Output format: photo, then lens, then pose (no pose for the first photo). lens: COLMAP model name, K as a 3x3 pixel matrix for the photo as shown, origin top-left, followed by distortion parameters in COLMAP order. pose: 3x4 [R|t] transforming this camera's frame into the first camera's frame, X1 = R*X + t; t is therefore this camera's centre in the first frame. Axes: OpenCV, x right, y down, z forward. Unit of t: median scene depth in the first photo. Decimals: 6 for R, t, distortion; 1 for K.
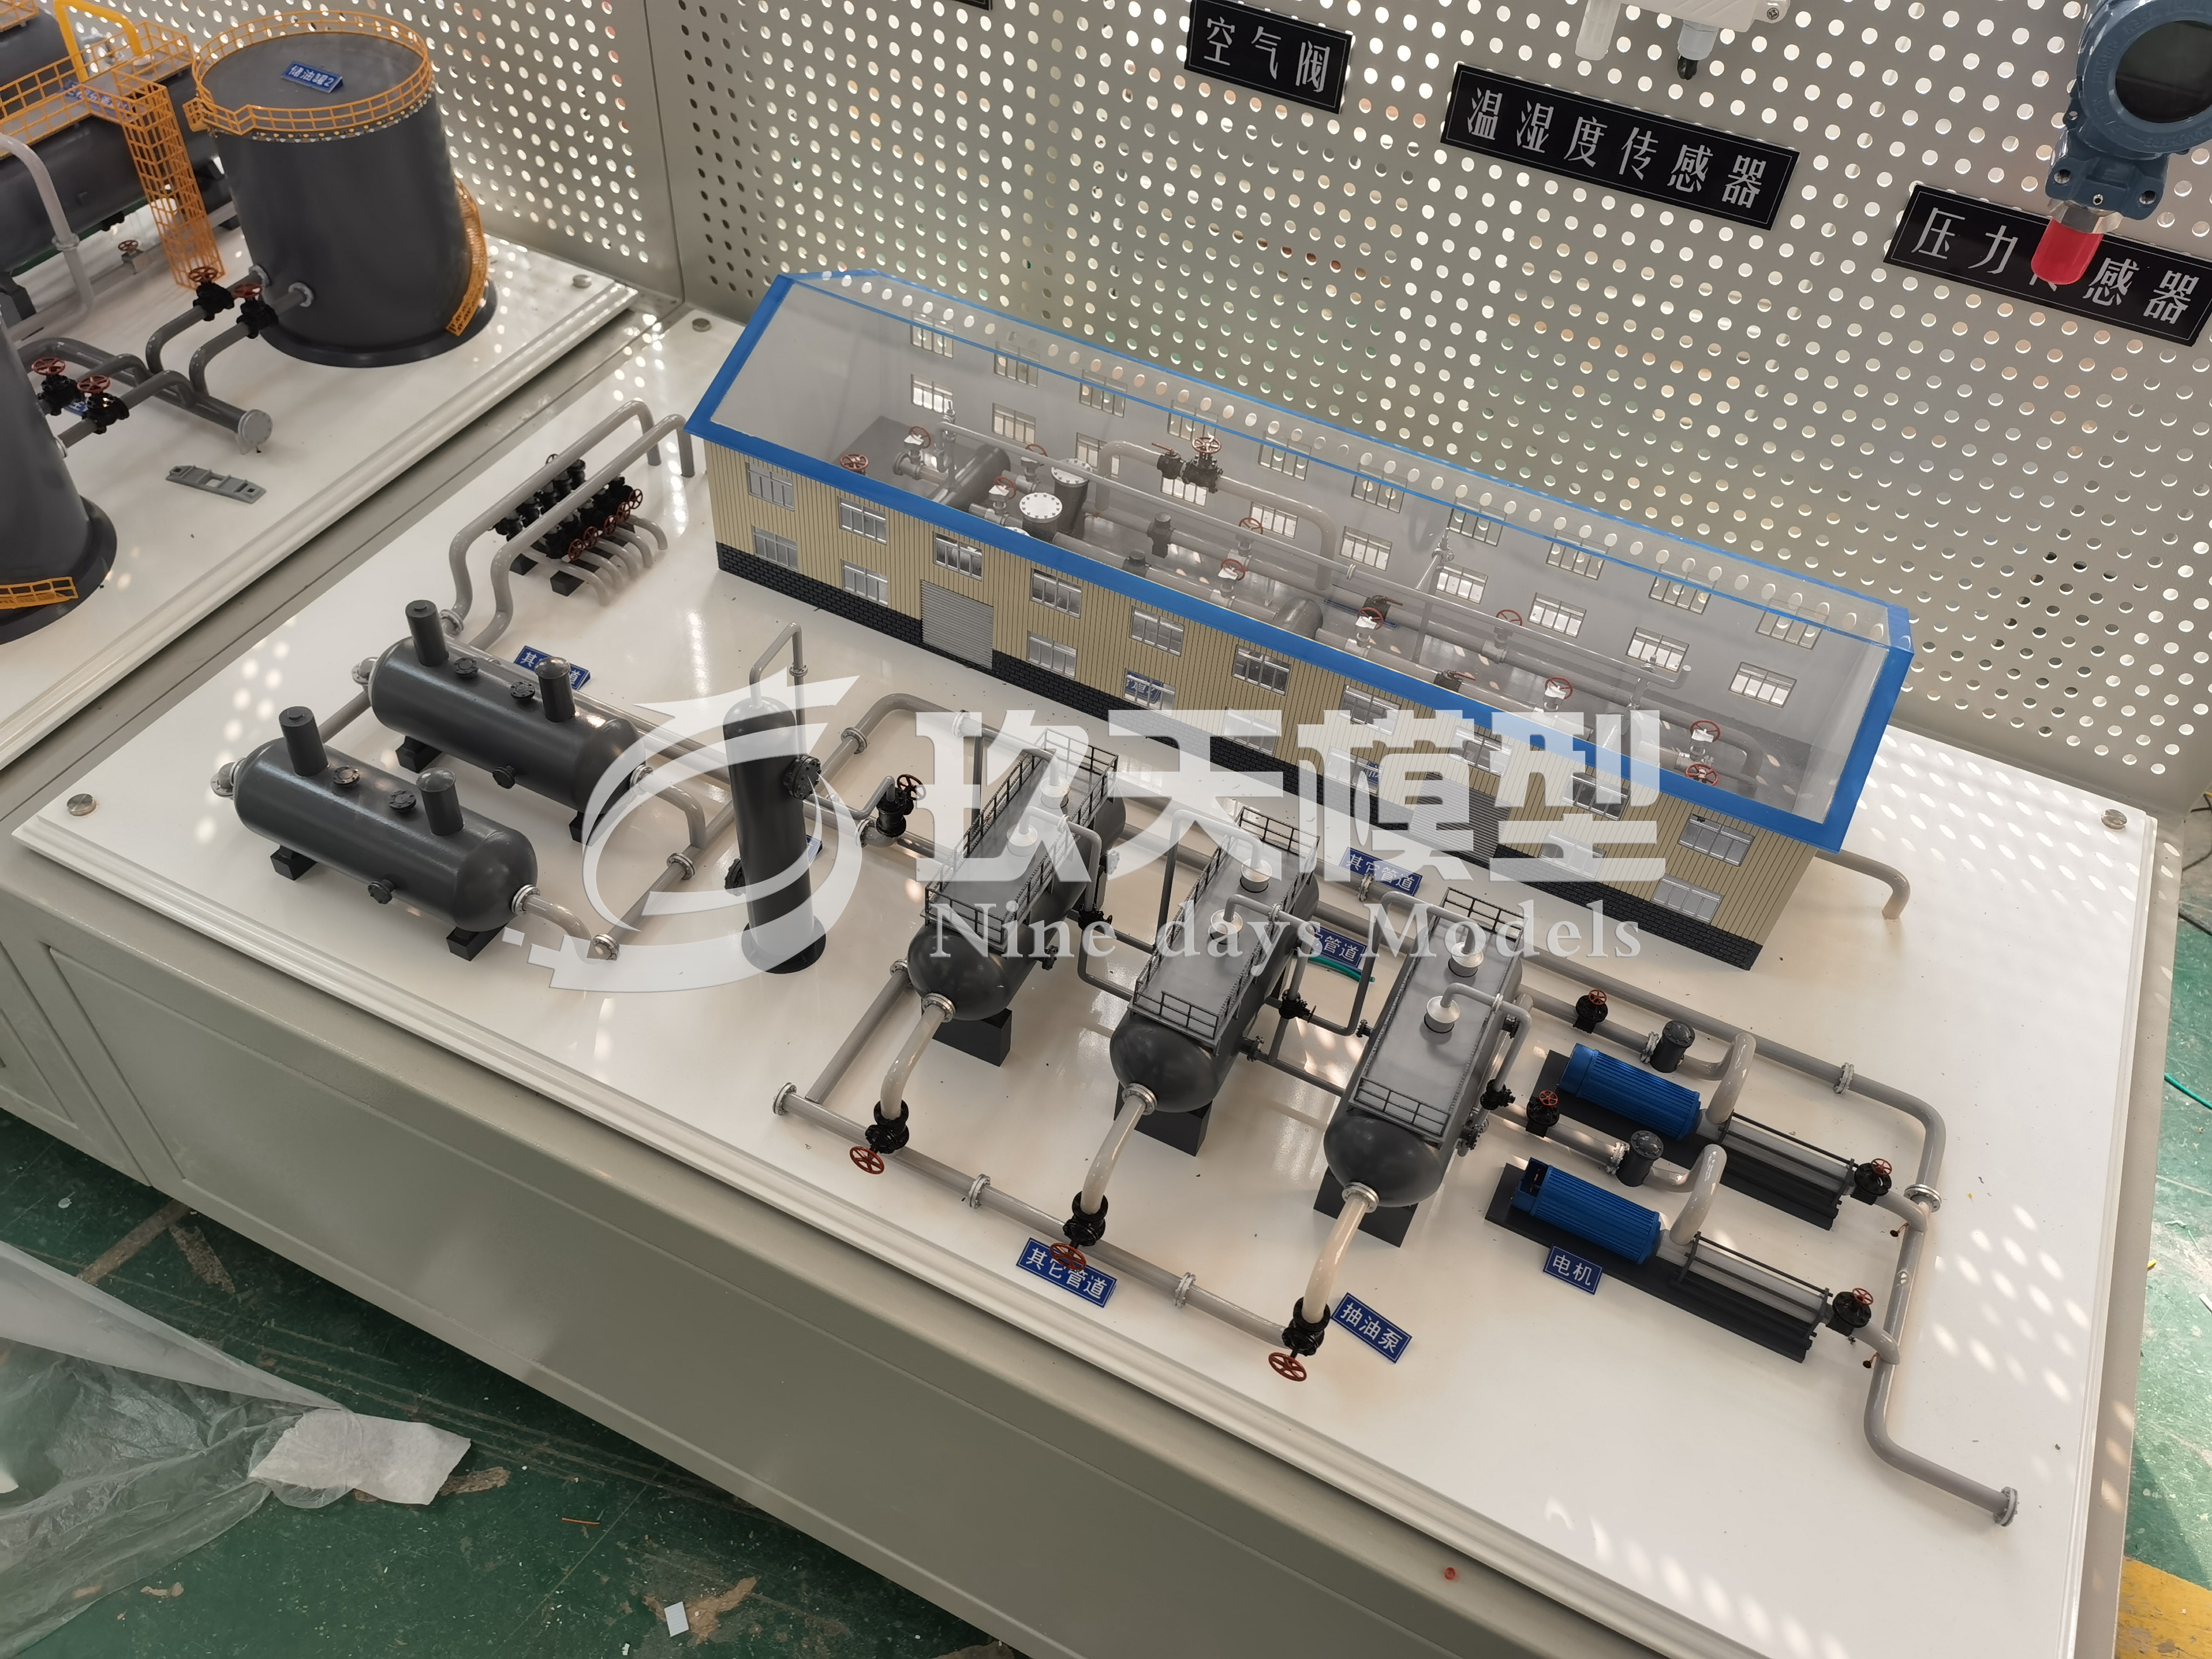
lens RADIAL K [[1714.0, 0, 1106.7], [0, 1714.0, 856.2], [0, 0, 1]] dist [0.155517, -0.212595]
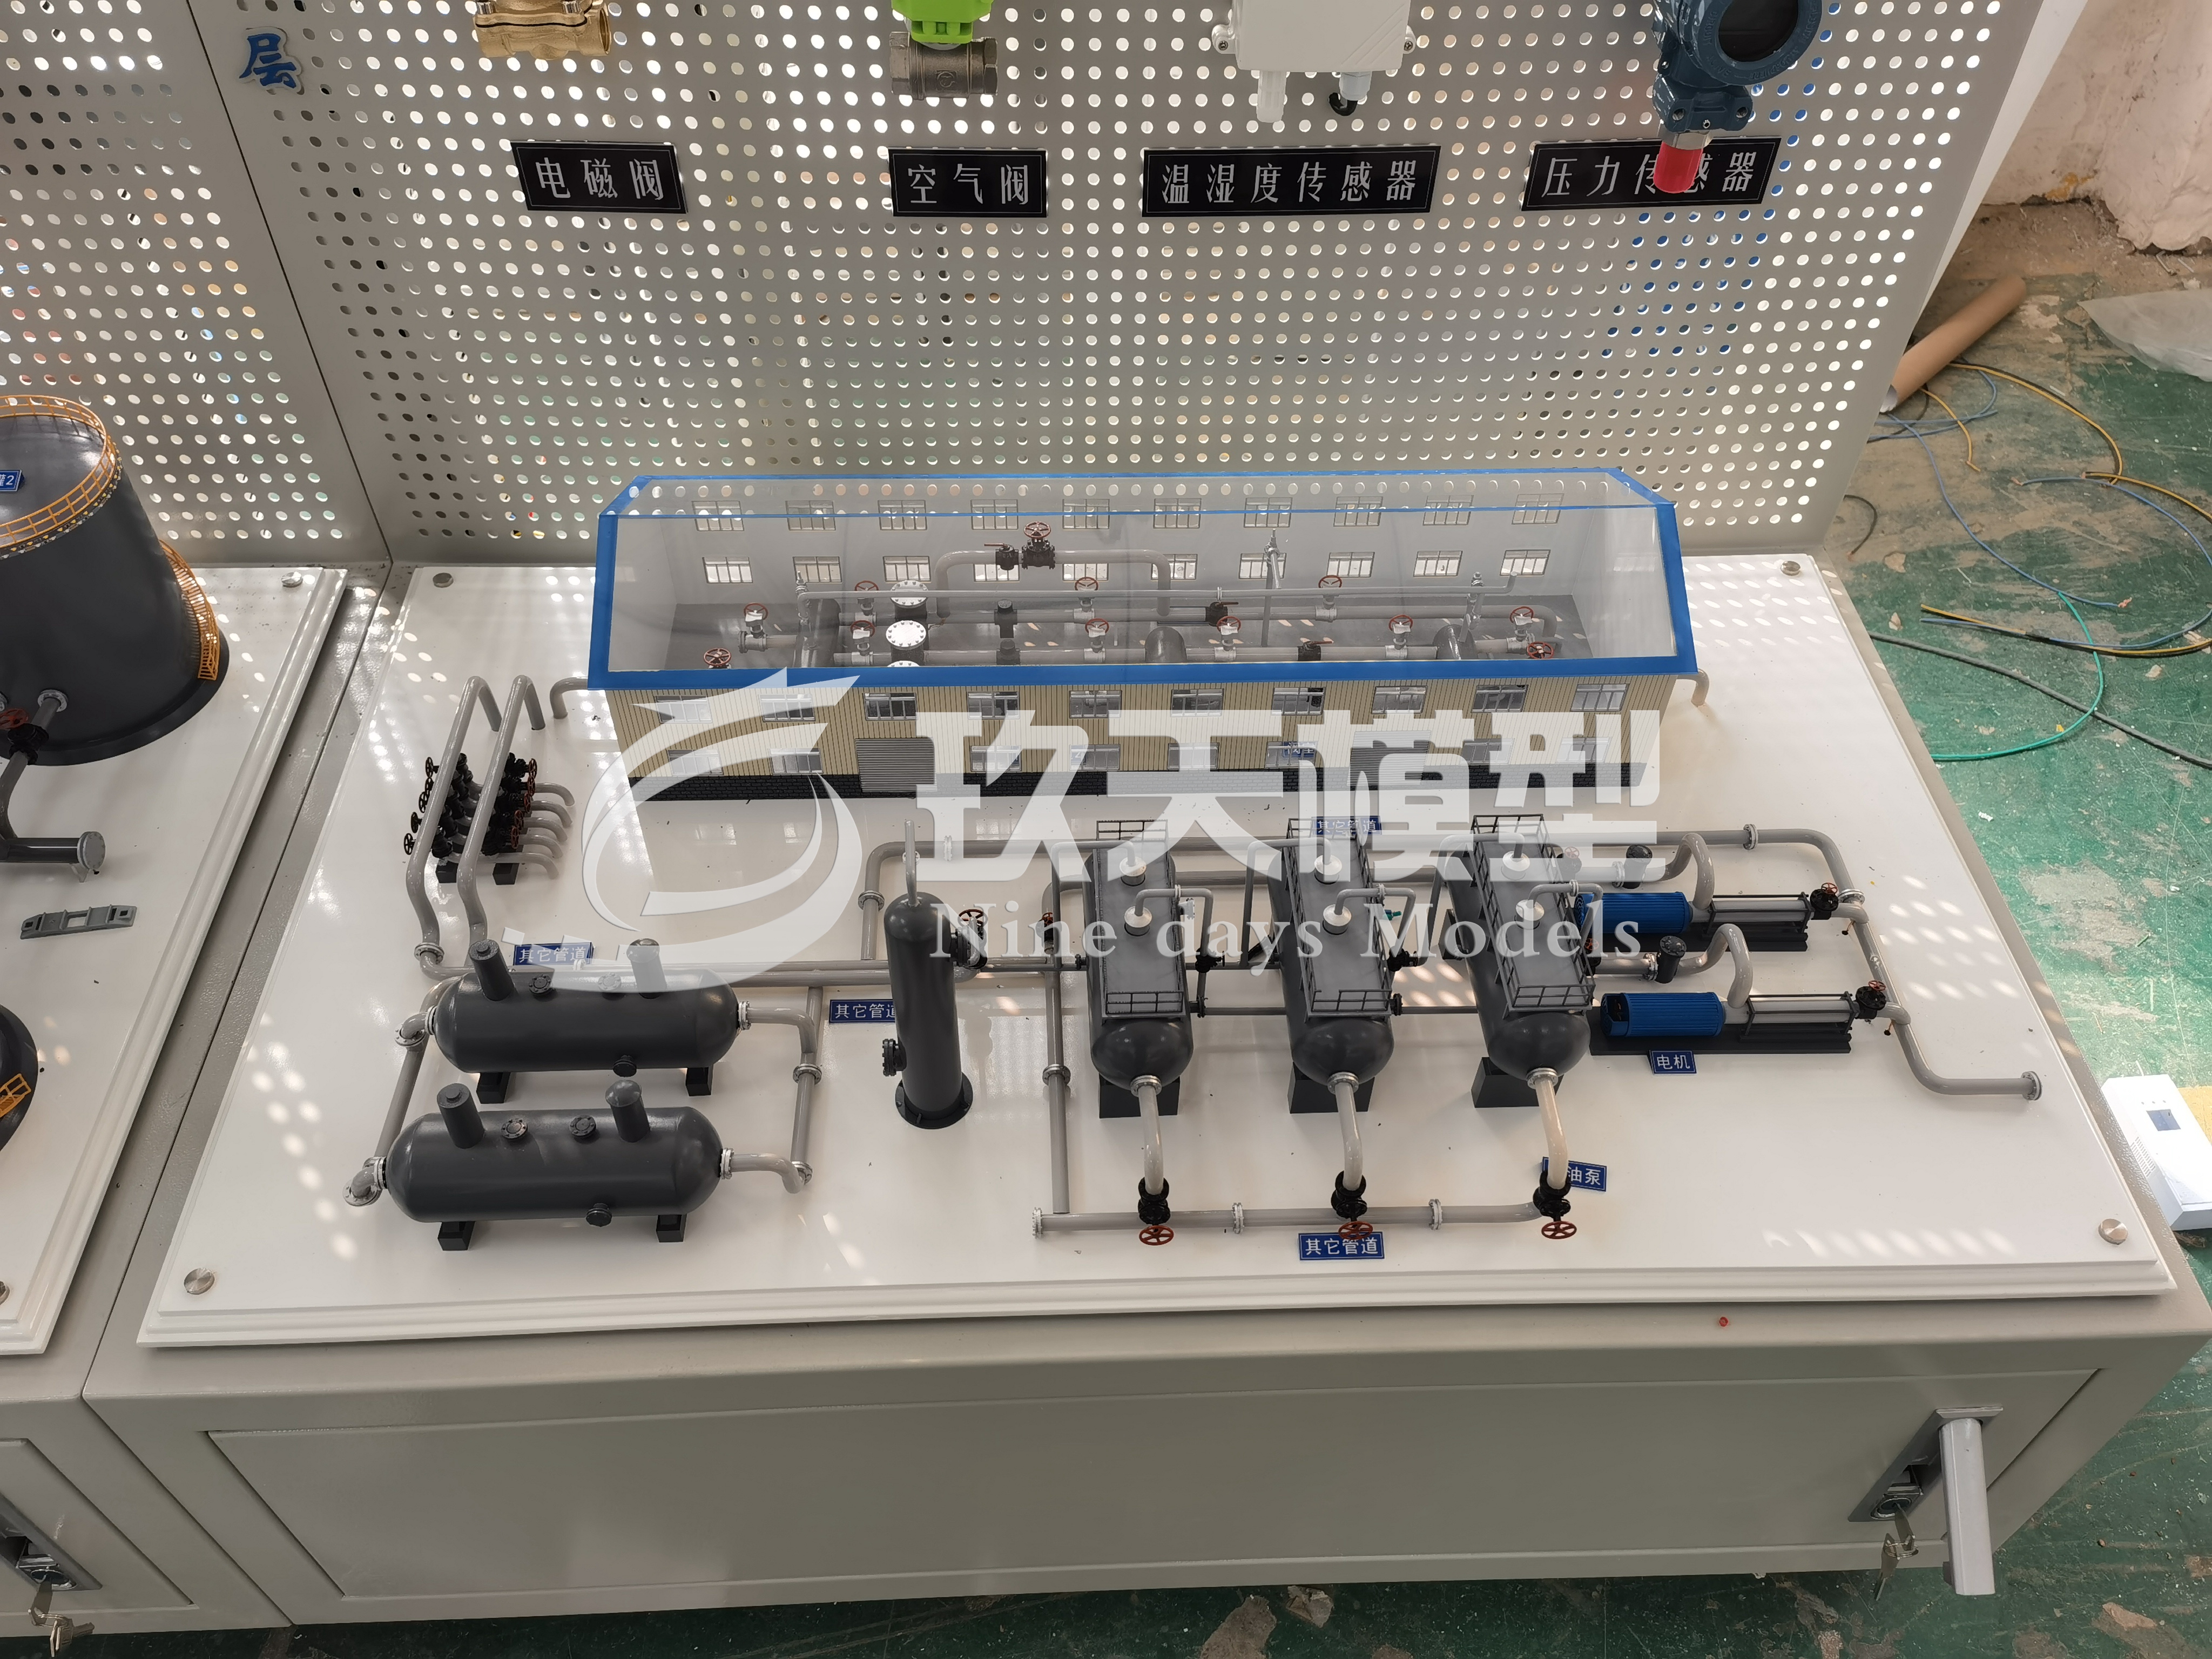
lens RADIAL K [[1714.0, 0, 1106.7], [0, 1714.0, 856.2], [0, 0, 1]] dist [0.155517, -0.212595]
pose [[0.880156, -0.388014, 0.273442, -0.318874], [0.381881, 0.920946, 0.077625, -0.127981], [-0.281945, 0.036101, 0.958751, -0.070496]]
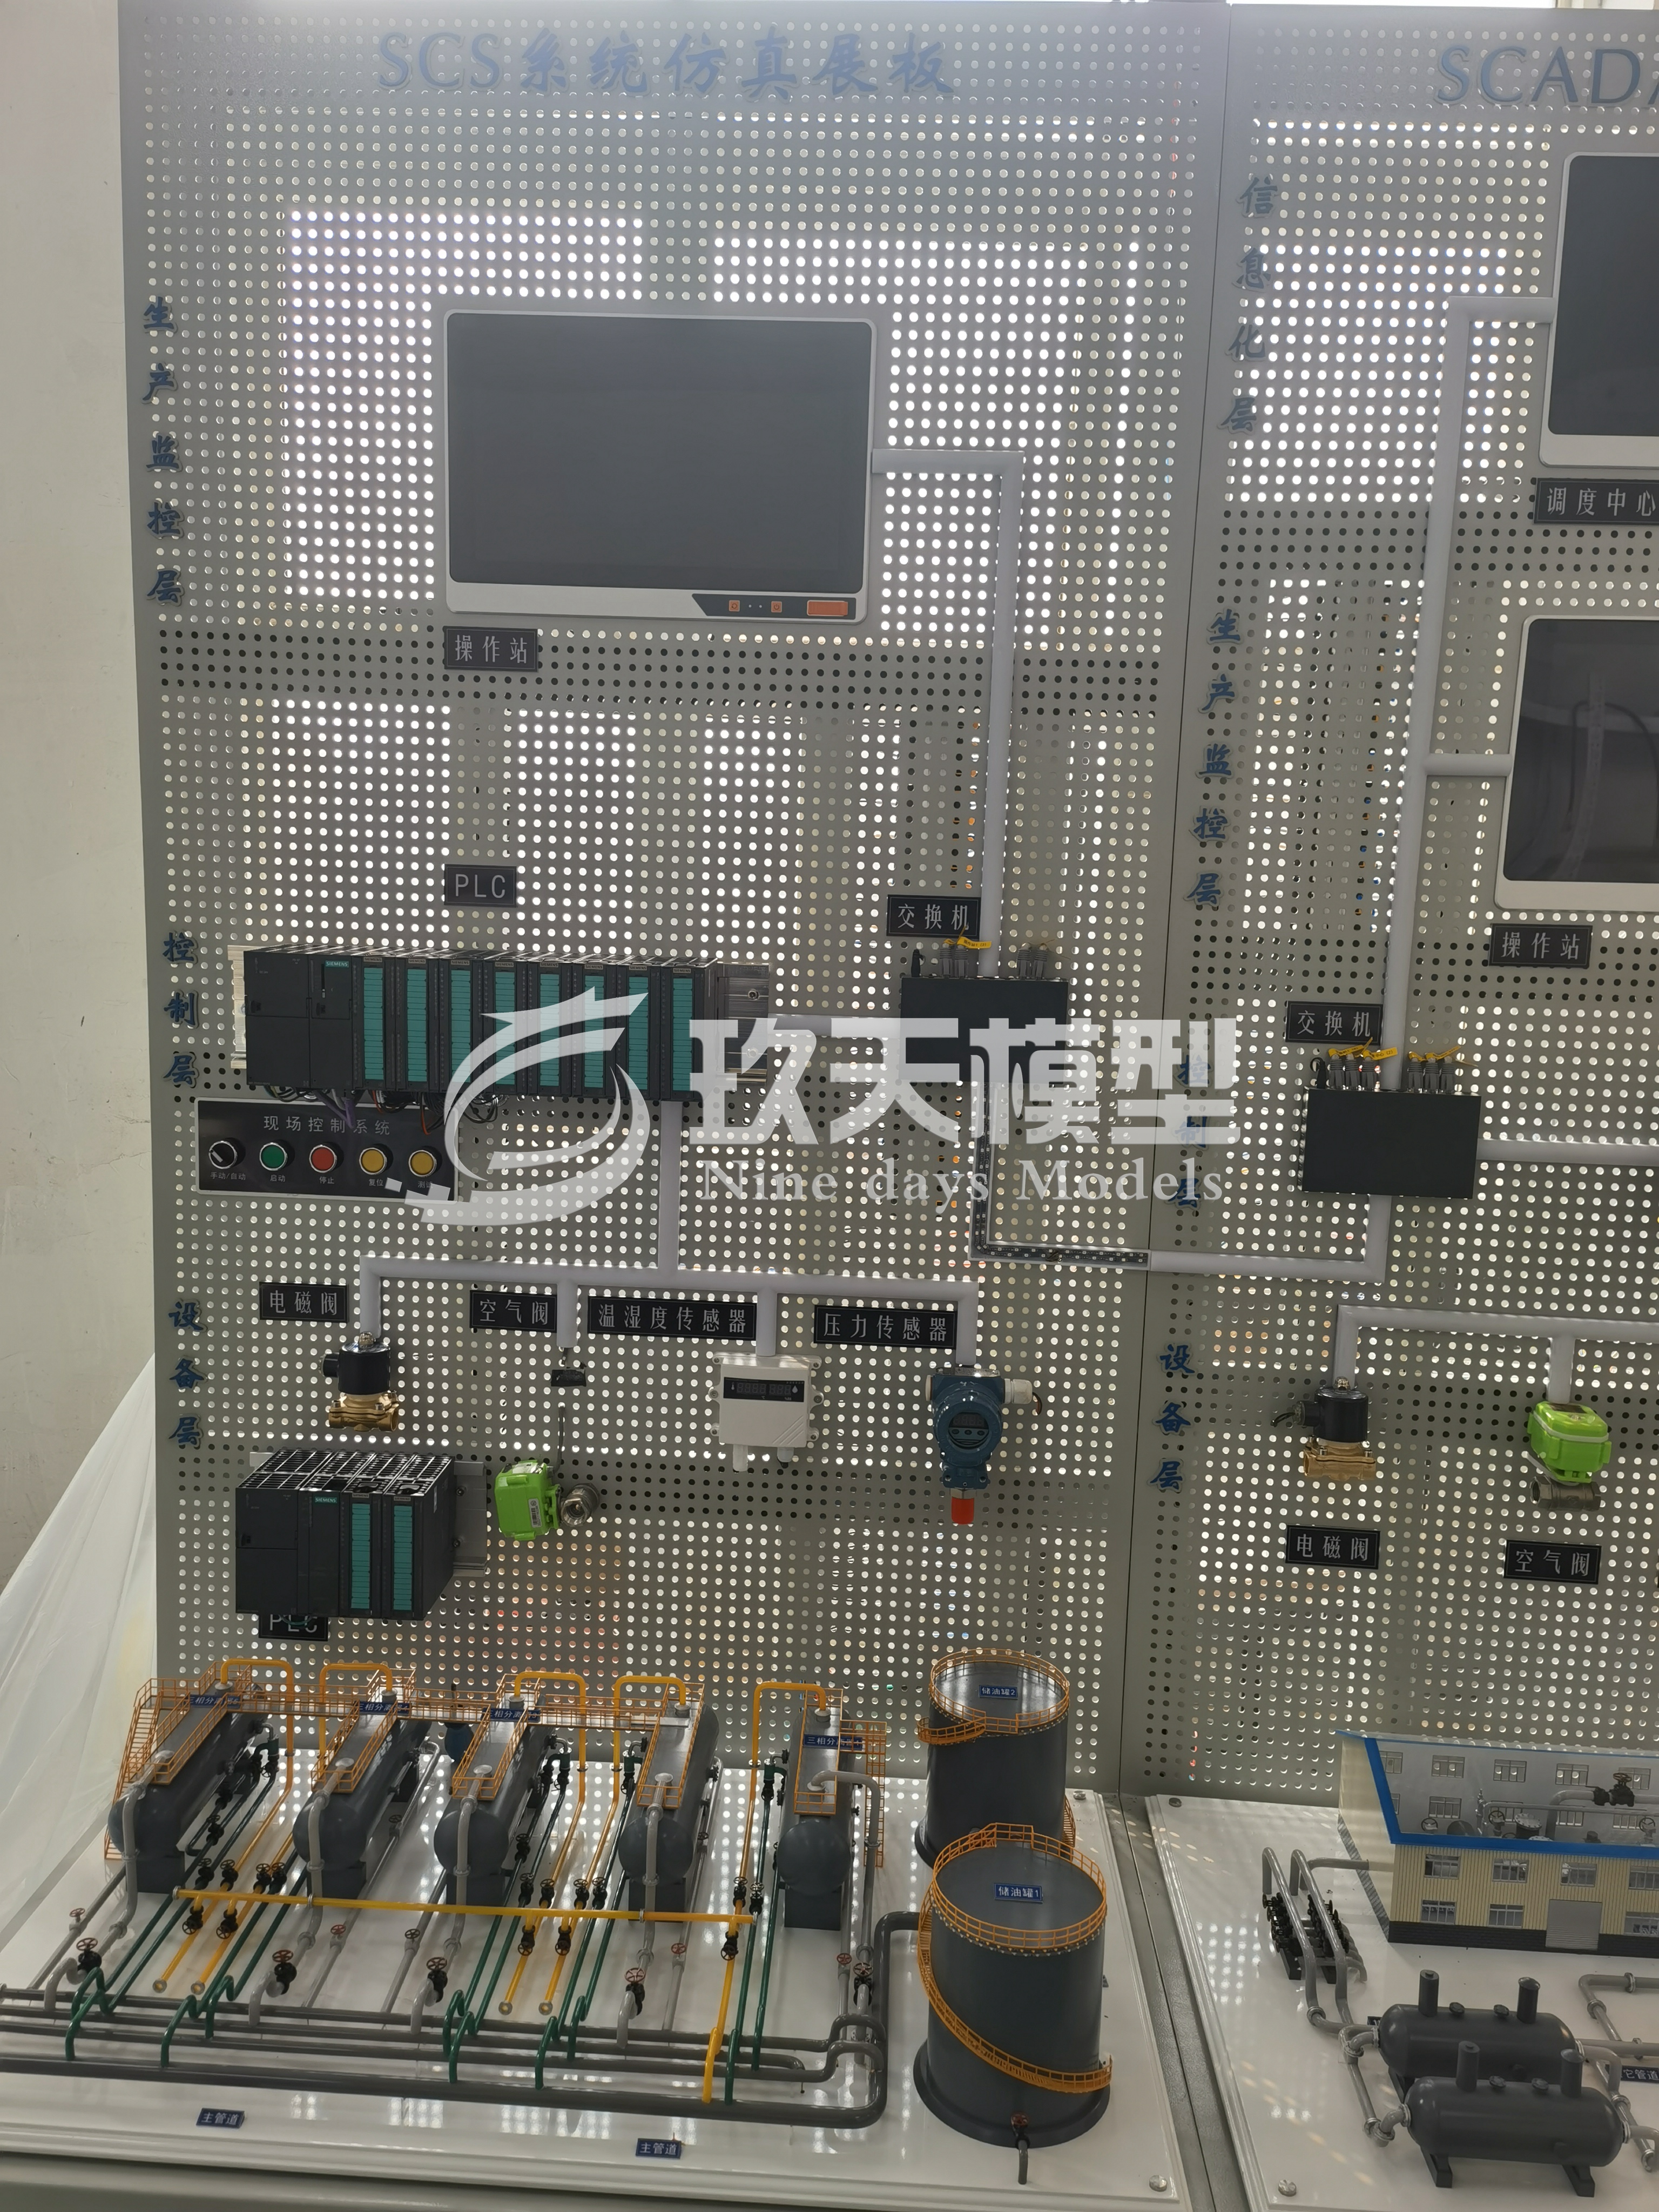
lens RADIAL K [[1718.2, 0, 829.5], [0, 1718.2, 1106.0], [0, 0, 1]] dist [0.066657, -0.084971]
pose [[0.917544, -0.096691, 0.385698, -1.379855], [0.317591, 0.761867, -0.564531, -0.021858], [-0.239265, 0.640477, 0.729755, -0.525654]]
